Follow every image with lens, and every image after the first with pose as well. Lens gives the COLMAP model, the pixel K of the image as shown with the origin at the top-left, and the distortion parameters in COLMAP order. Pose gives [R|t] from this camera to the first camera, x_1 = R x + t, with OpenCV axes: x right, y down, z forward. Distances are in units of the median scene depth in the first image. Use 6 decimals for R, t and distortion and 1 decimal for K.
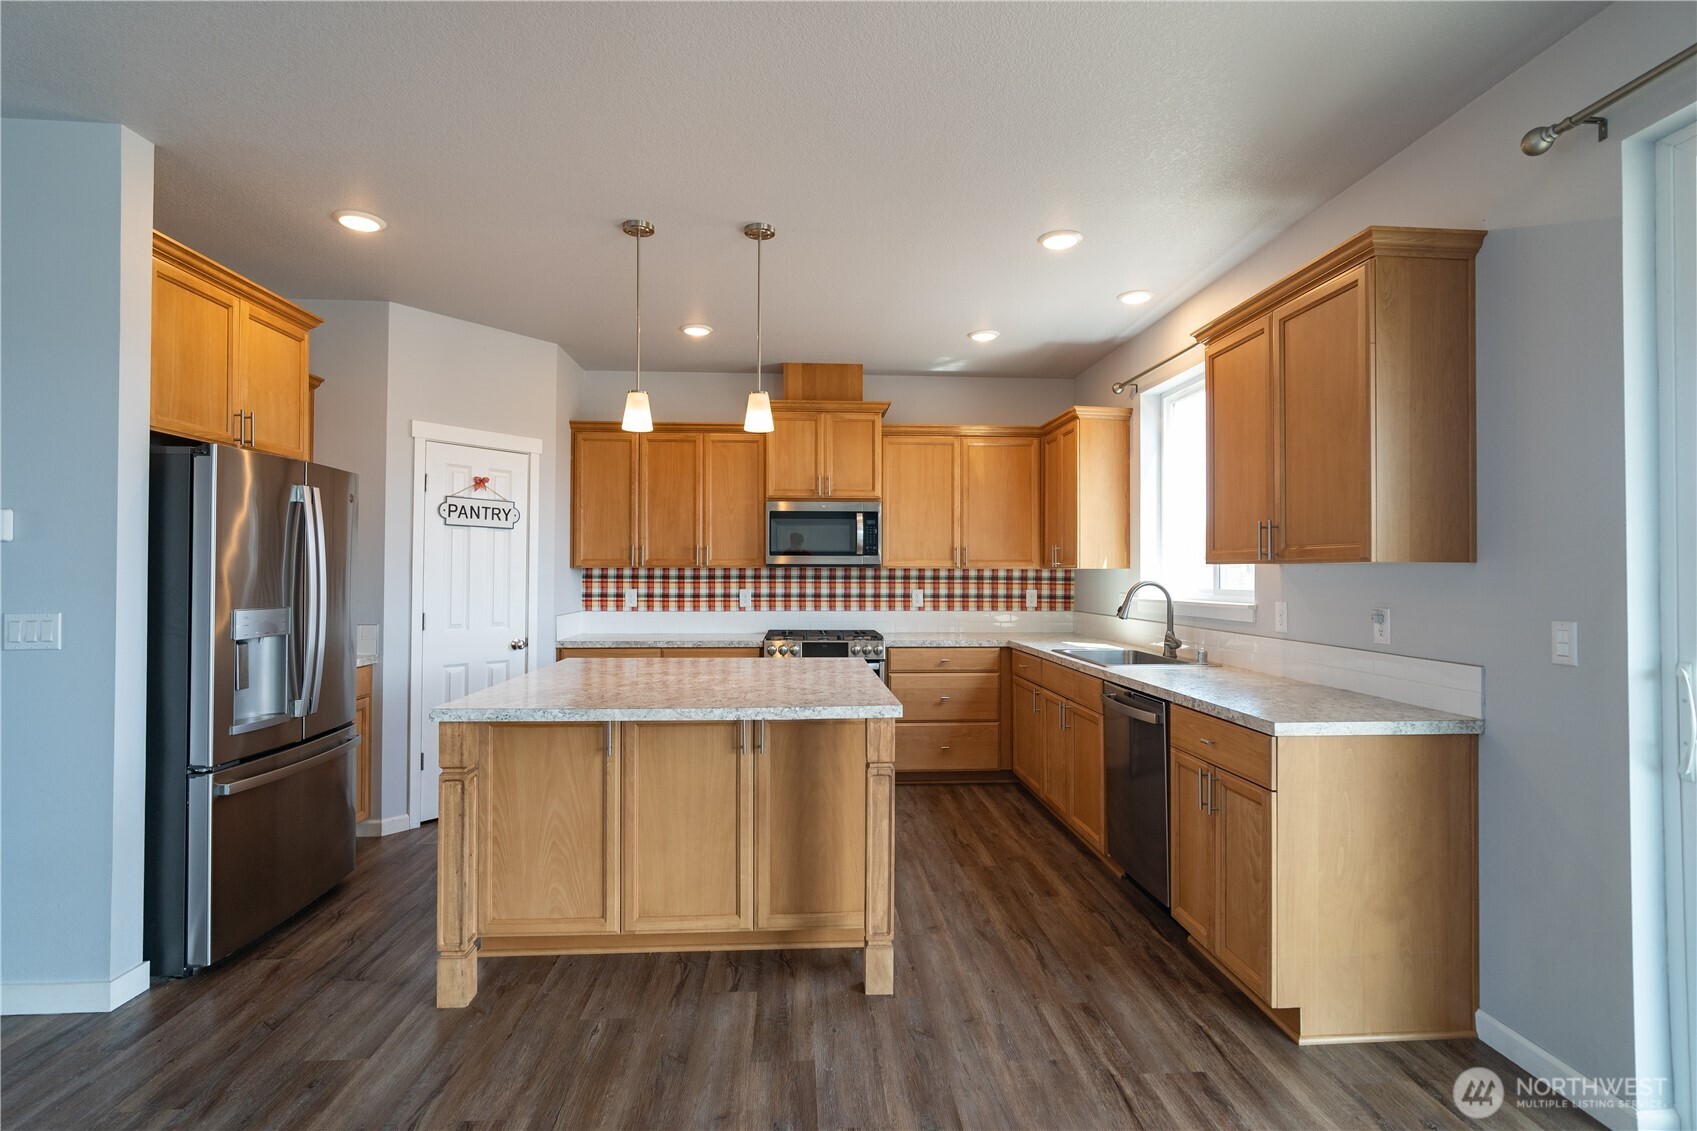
lens RADIAL K [[824.6, 0, 850.9], [0, 824.6, 565.2], [0, 0, 1]] dist [-0.002873, -0.000129]
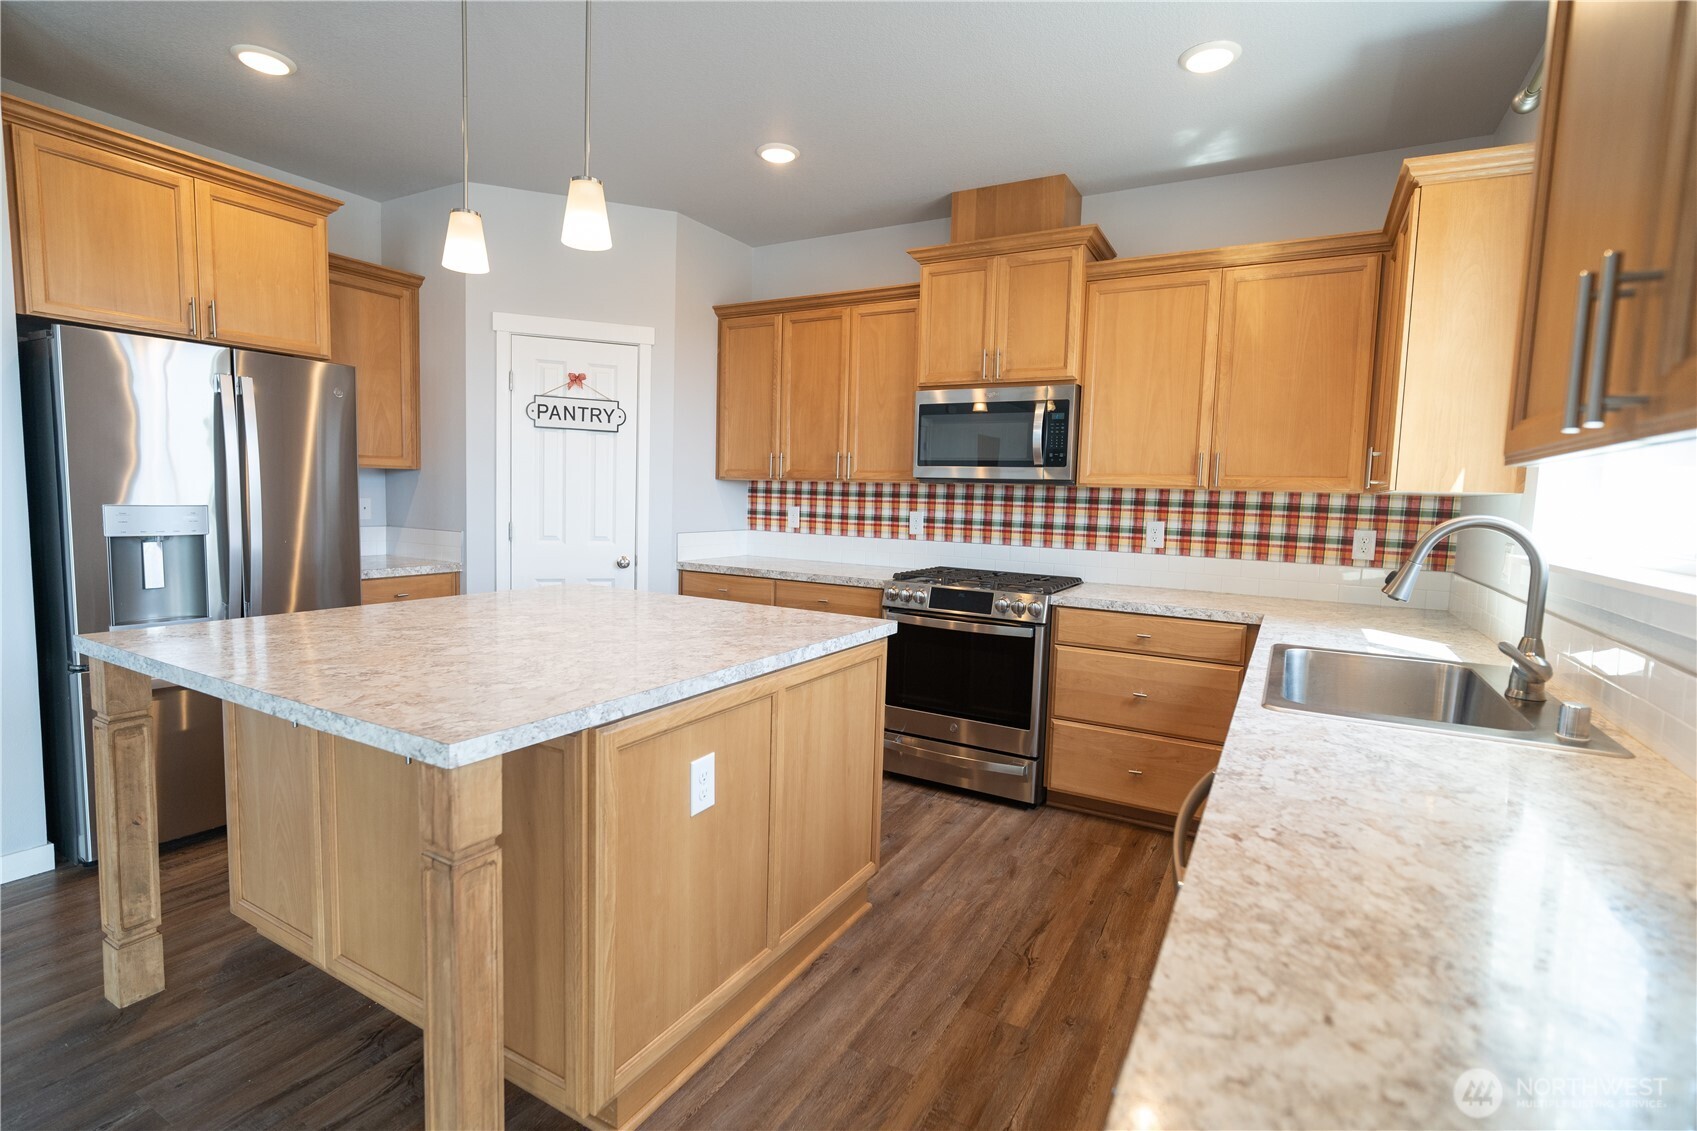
lens RADIAL K [[797.7, 0, 847.5], [0, 797.7, 562.9], [0, 0, 1]] dist [-0.008377, 0.001029]
pose [[0.835673, 0.069968, -0.544753, 0.238607], [-0.021335, 0.995239, 0.095099, 0.007912], [0.548813, -0.067849, 0.833187, 0.361160]]
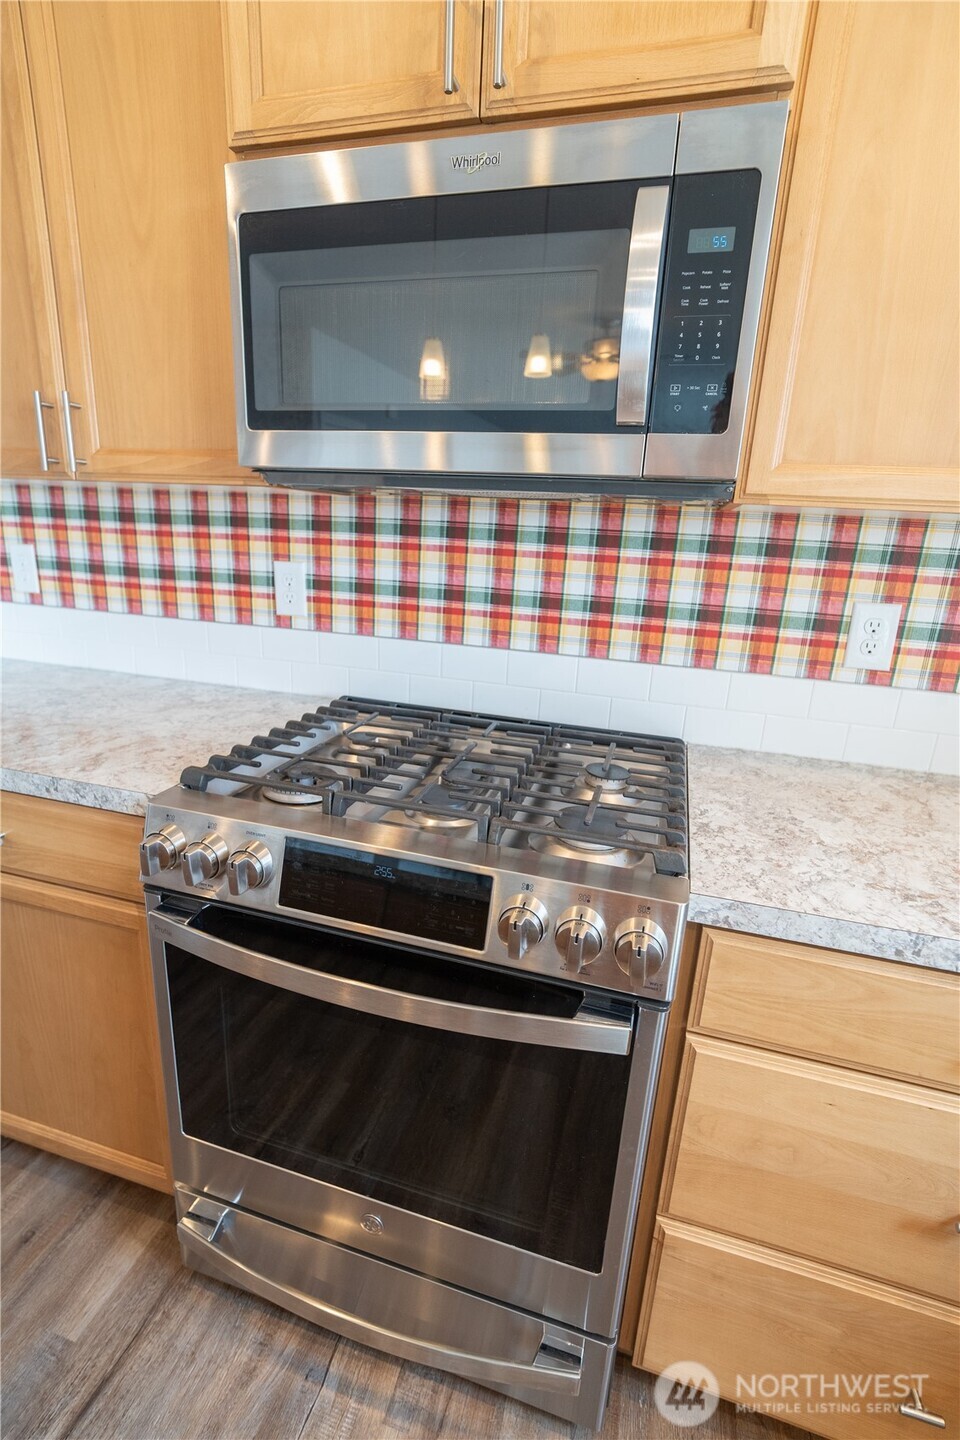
lens RADIAL K [[675.9, 0, 474.7], [0, 675.9, 725.3], [0, 0, 1]] dist [-0.008234, 0.000907]
pose [[0.937040, 0.138157, -0.320732, 0.037576], [-0.041850, 0.956223, 0.289632, 0.011040], [0.346706, -0.257975, 0.901800, 0.809333]]
